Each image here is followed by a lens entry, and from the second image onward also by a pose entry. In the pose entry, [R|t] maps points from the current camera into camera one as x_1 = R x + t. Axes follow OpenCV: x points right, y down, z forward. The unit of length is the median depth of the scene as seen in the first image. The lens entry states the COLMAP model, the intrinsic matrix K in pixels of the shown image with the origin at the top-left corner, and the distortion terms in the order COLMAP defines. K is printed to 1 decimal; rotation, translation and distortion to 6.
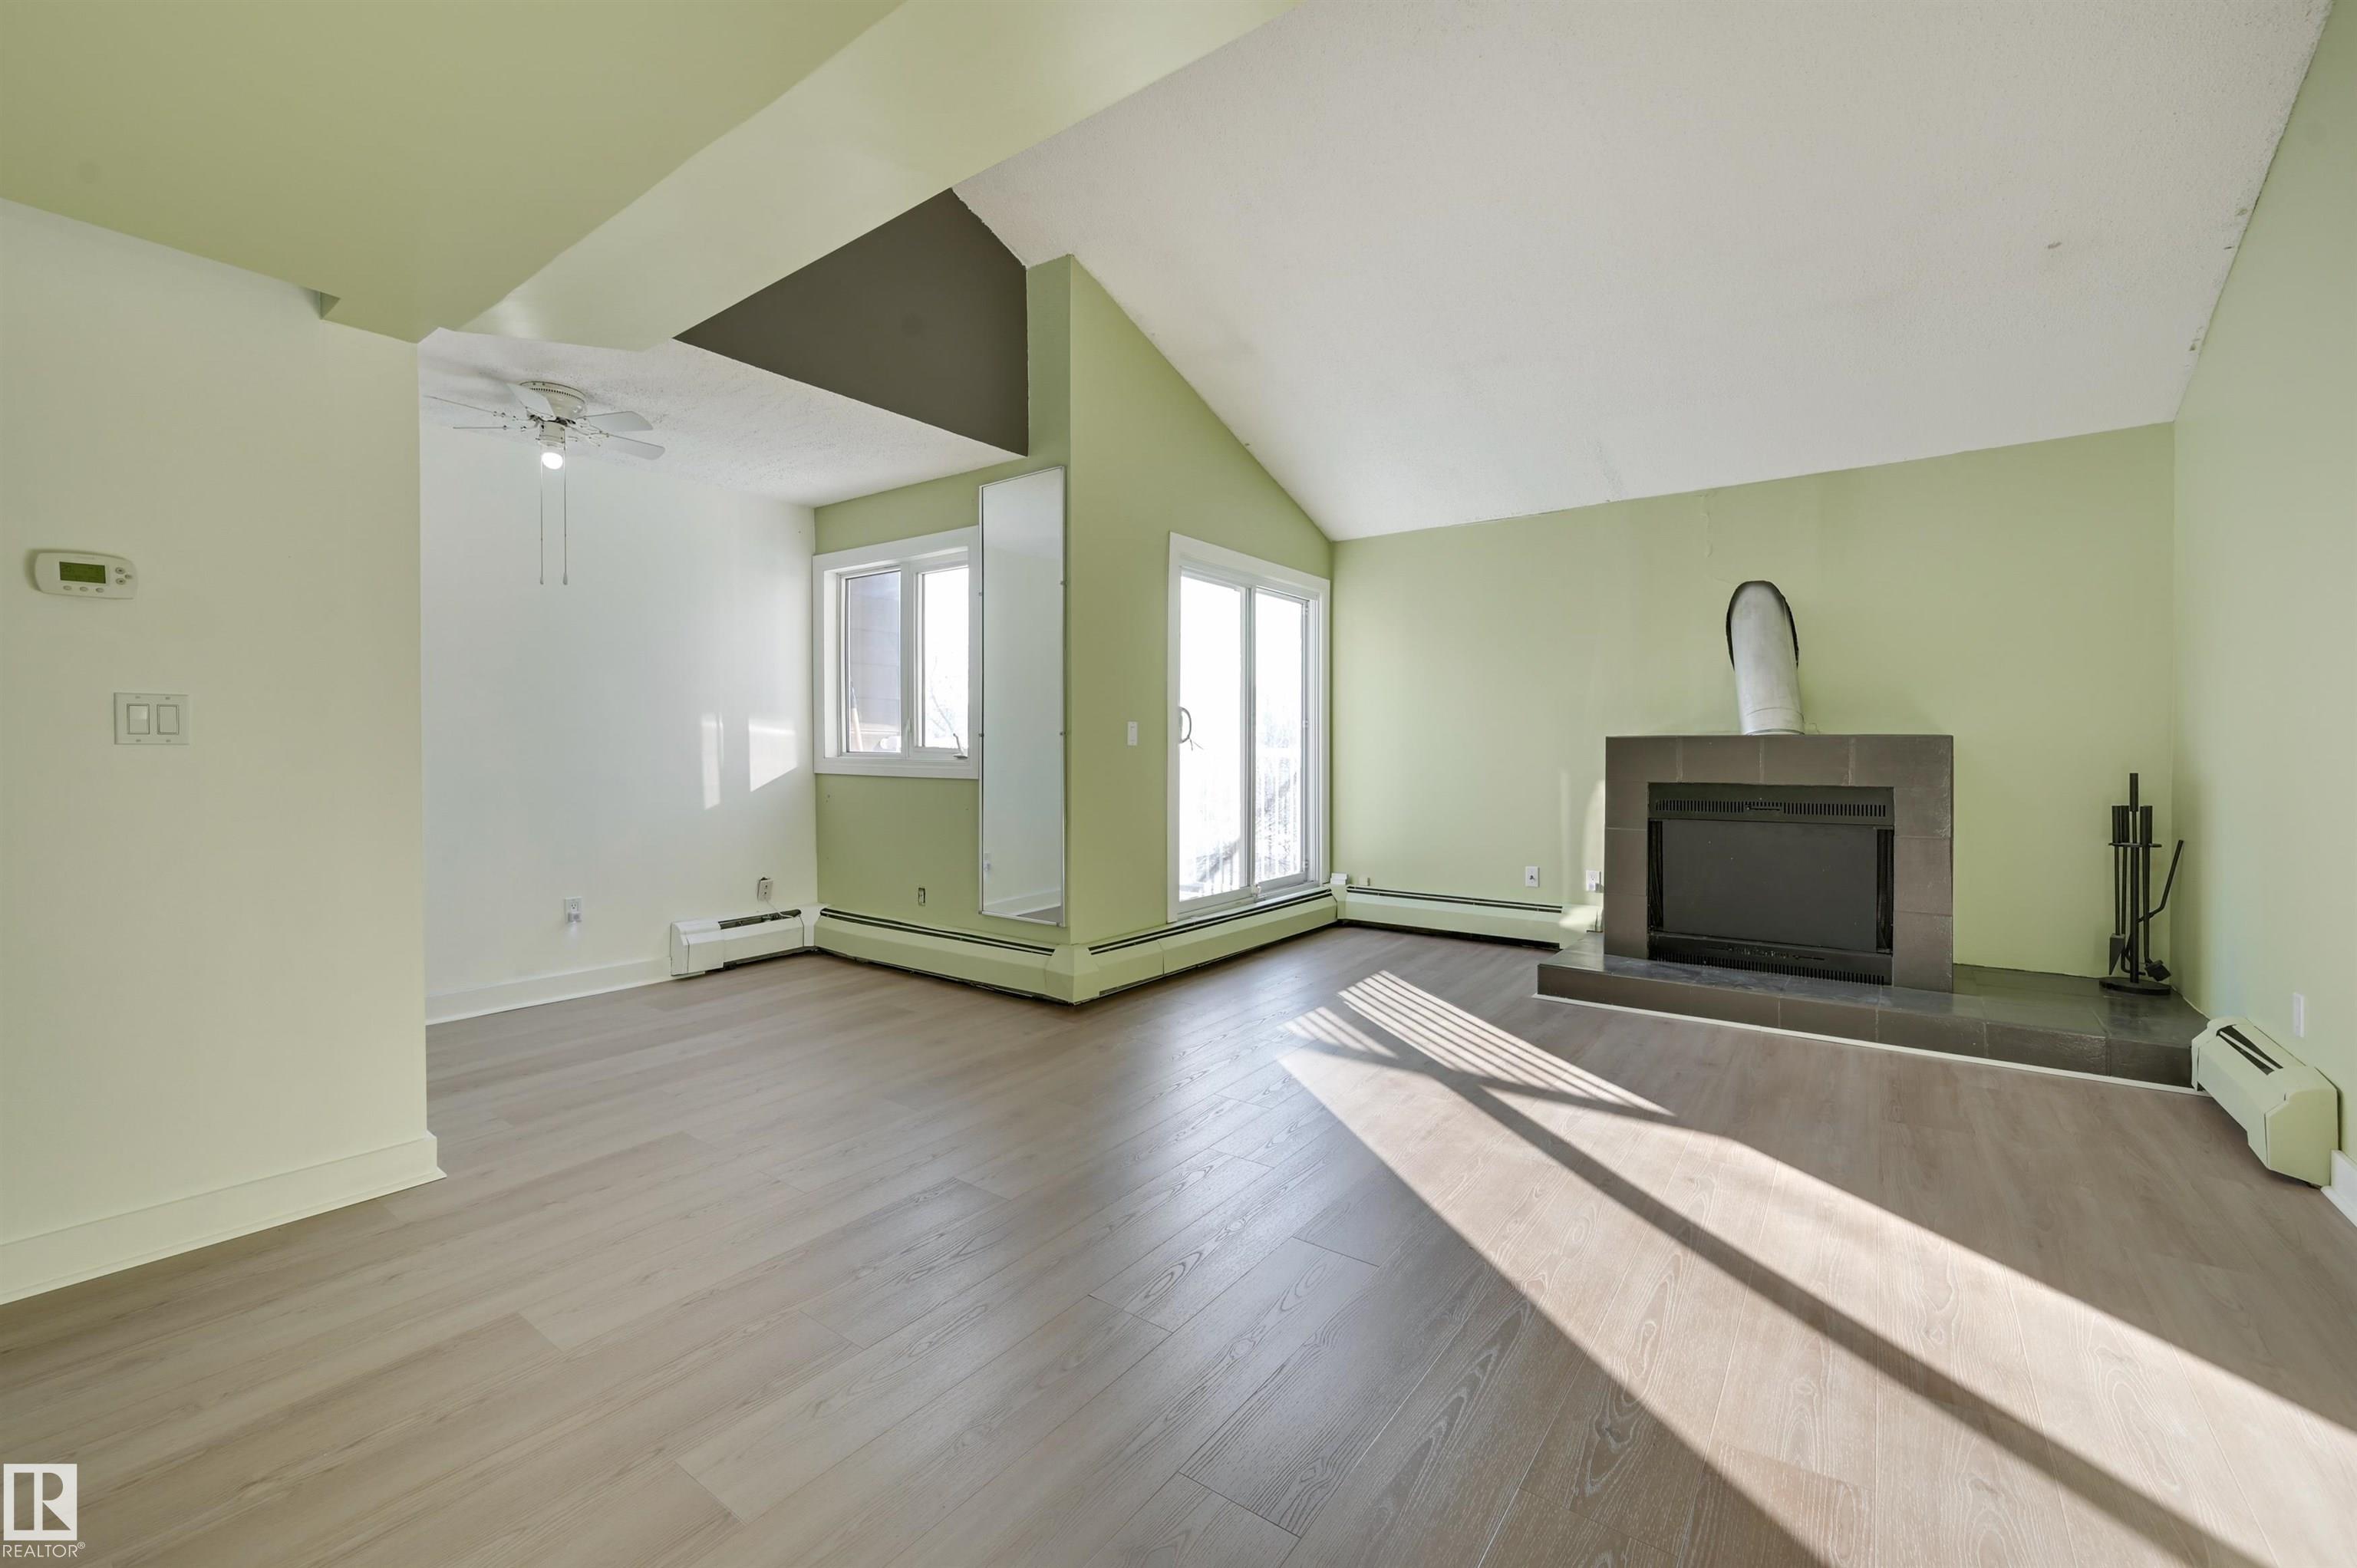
lens RADIAL K [[958.8, 0, 1165.2], [0, 958.8, 765.9], [0, 0, 1]] dist [0.004748, 0.000441]
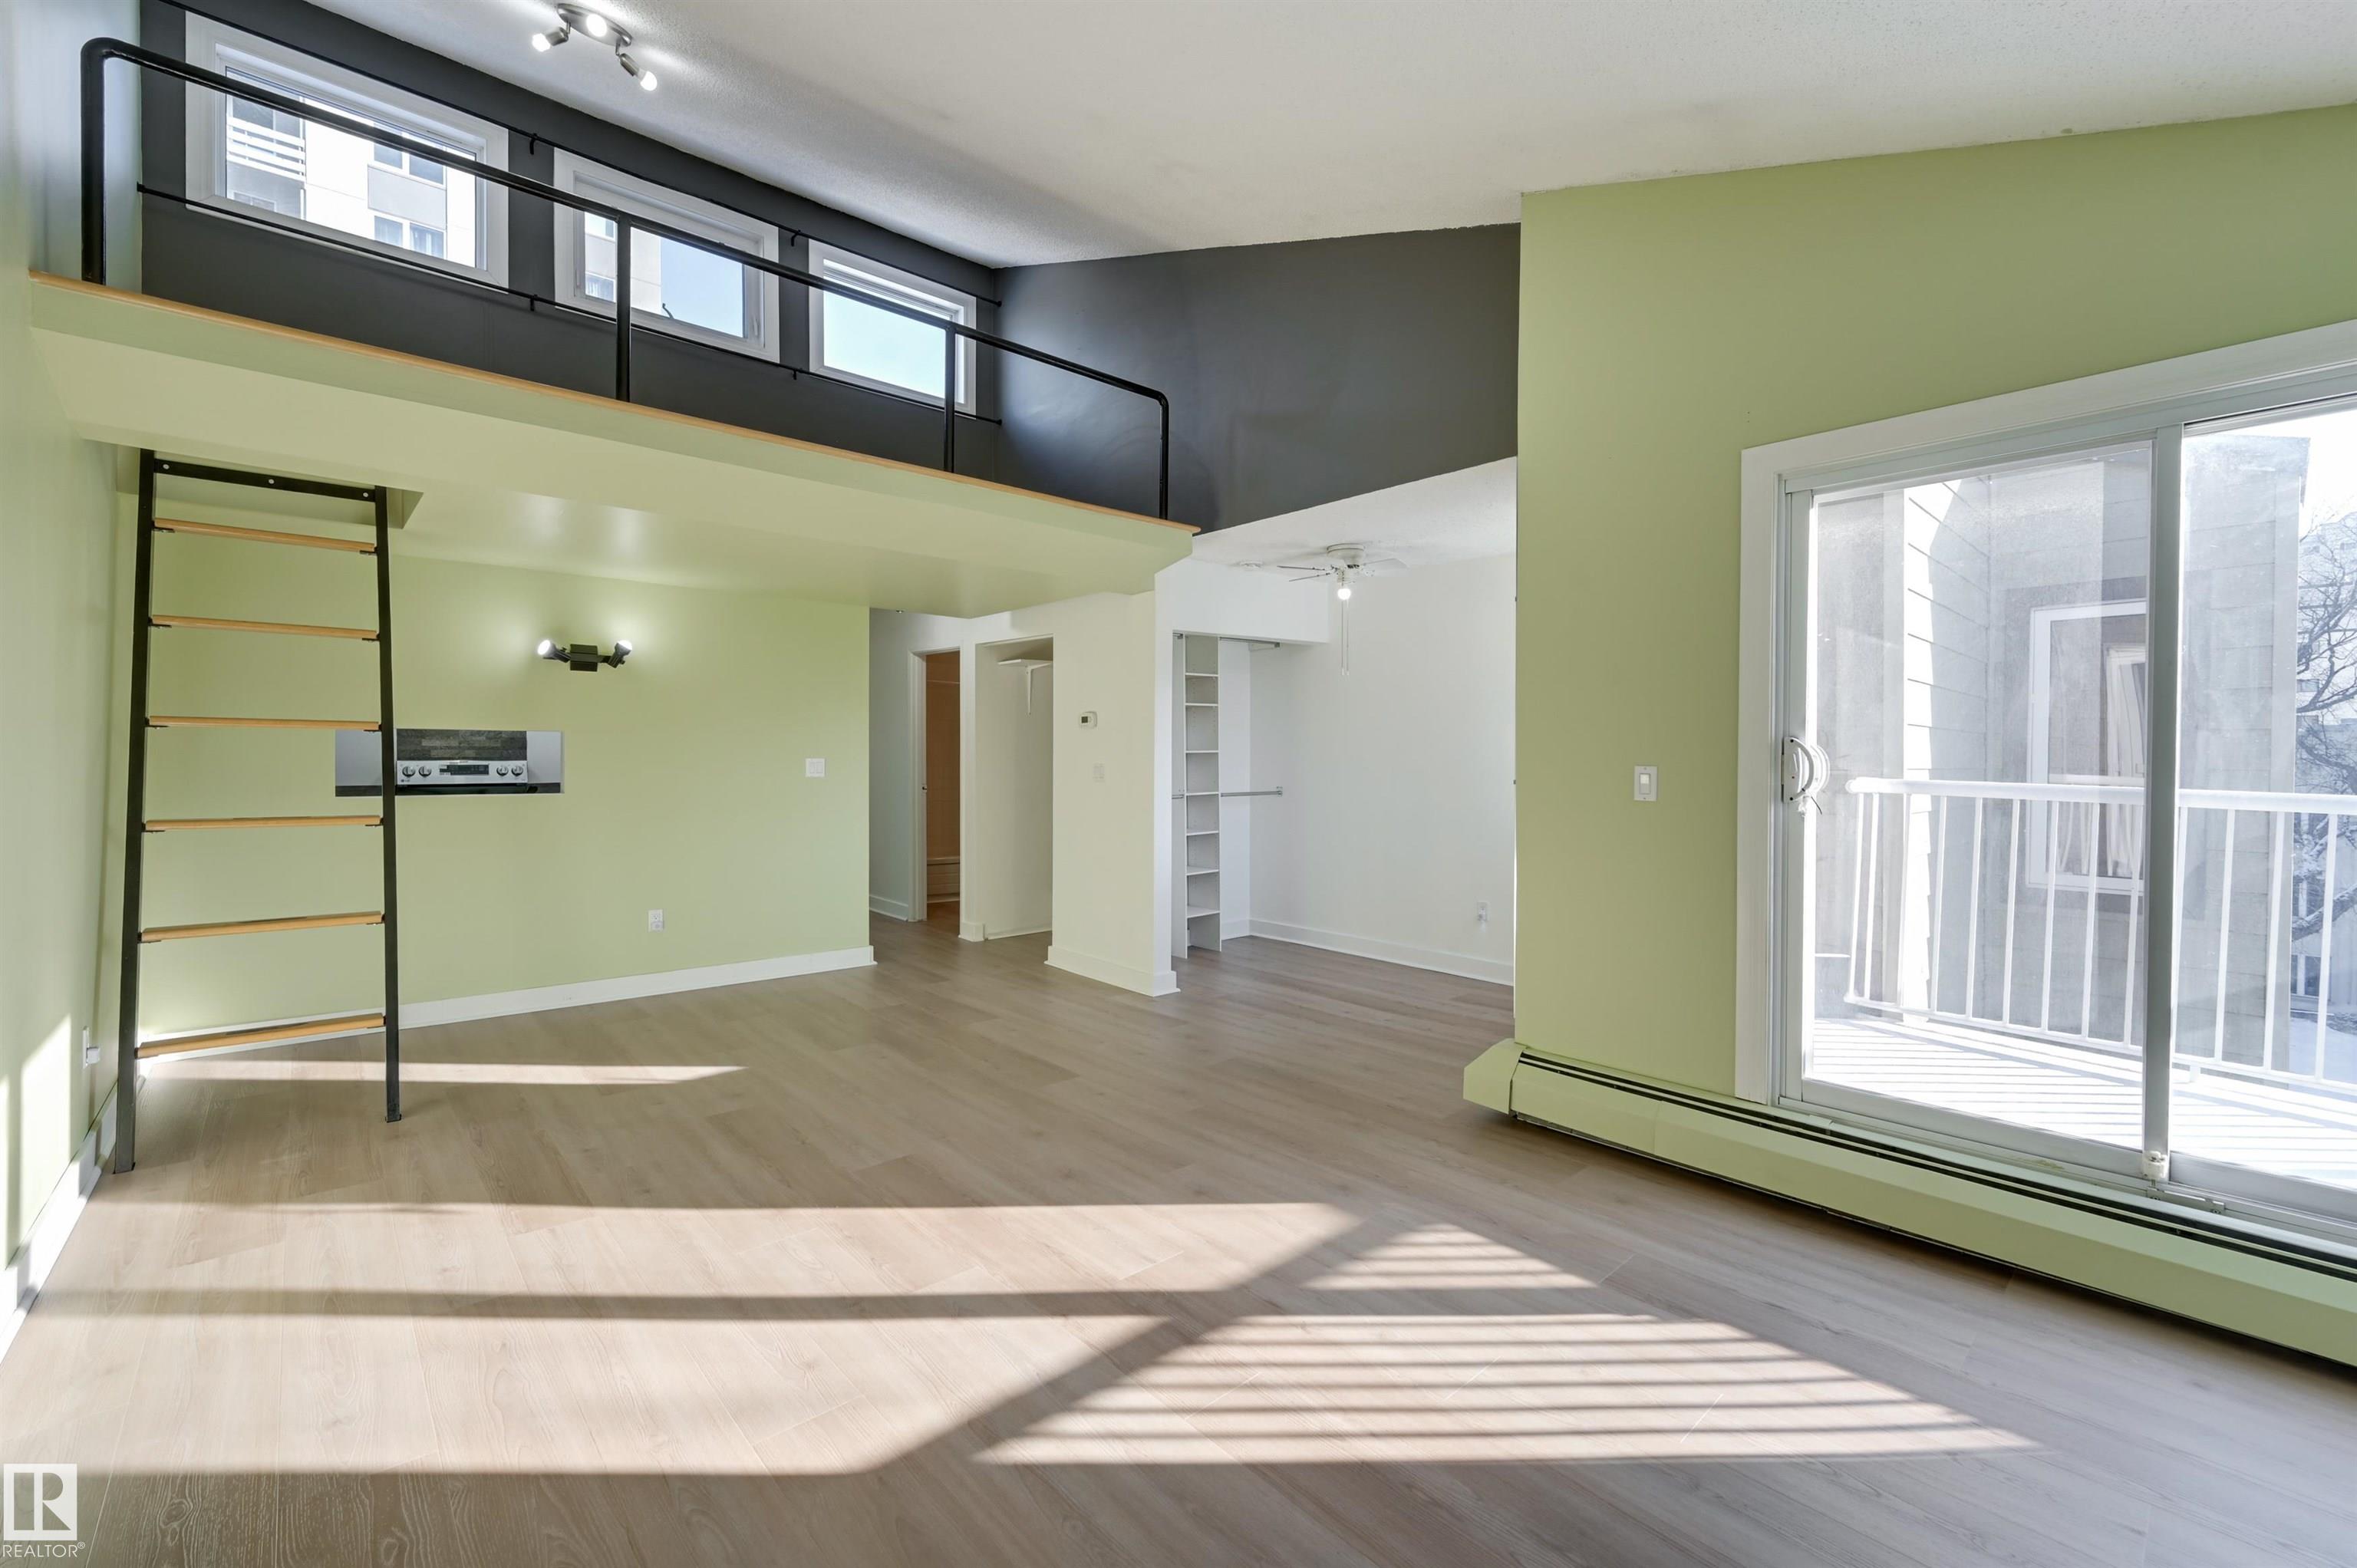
lens RADIAL K [[958.8, 0, 1144.5], [0, 958.8, 768.4], [0, 0, 1]] dist [0.004748, 0.000441]
pose [[-0.204446, 0.007585, -0.978849, 0.724419], [-0.021054, 0.999705, 0.012144, -0.046132], [0.978651, 0.023091, -0.204226, 0.814134]]
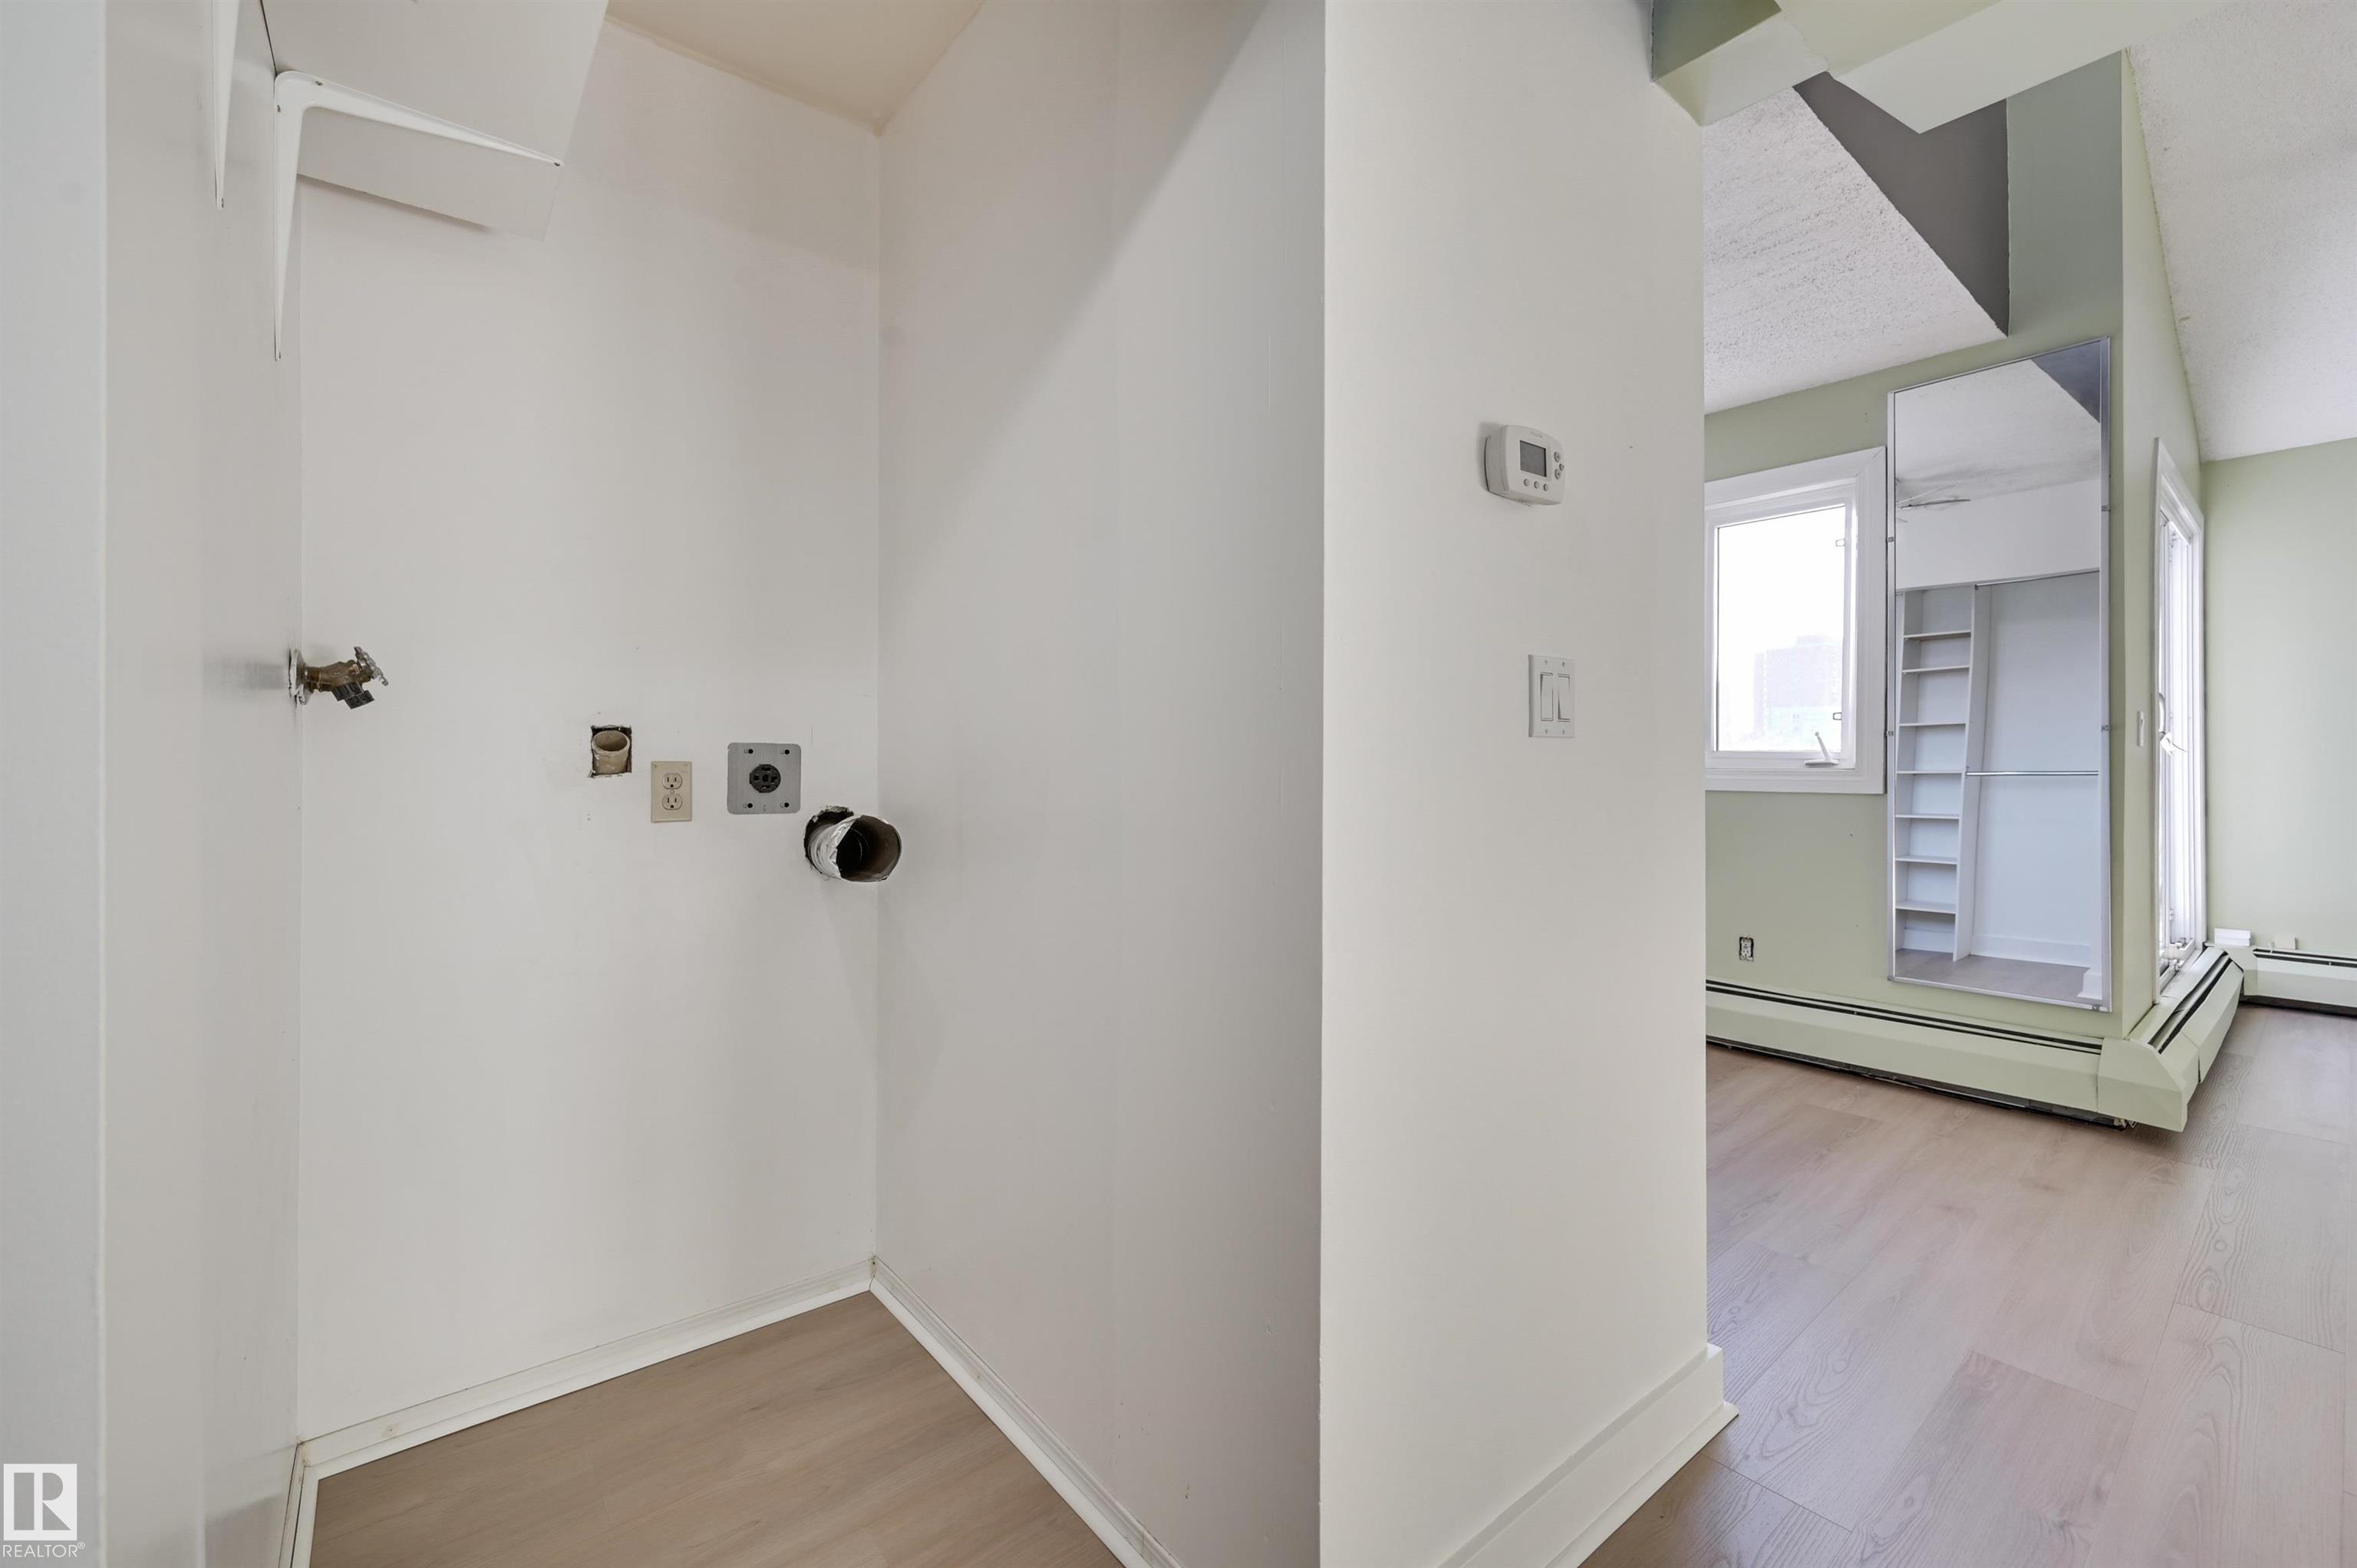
lens RADIAL K [[958.8, 0, 1160.7], [0, 958.8, 767.6], [0, 0, 1]] dist [0.004748, 0.000441]
pose [[0.969239, -0.004708, -0.246077, -0.556575], [0.001539, 0.999913, -0.013068, 0.002235], [0.246117, 0.012287, 0.969162, 0.161670]]
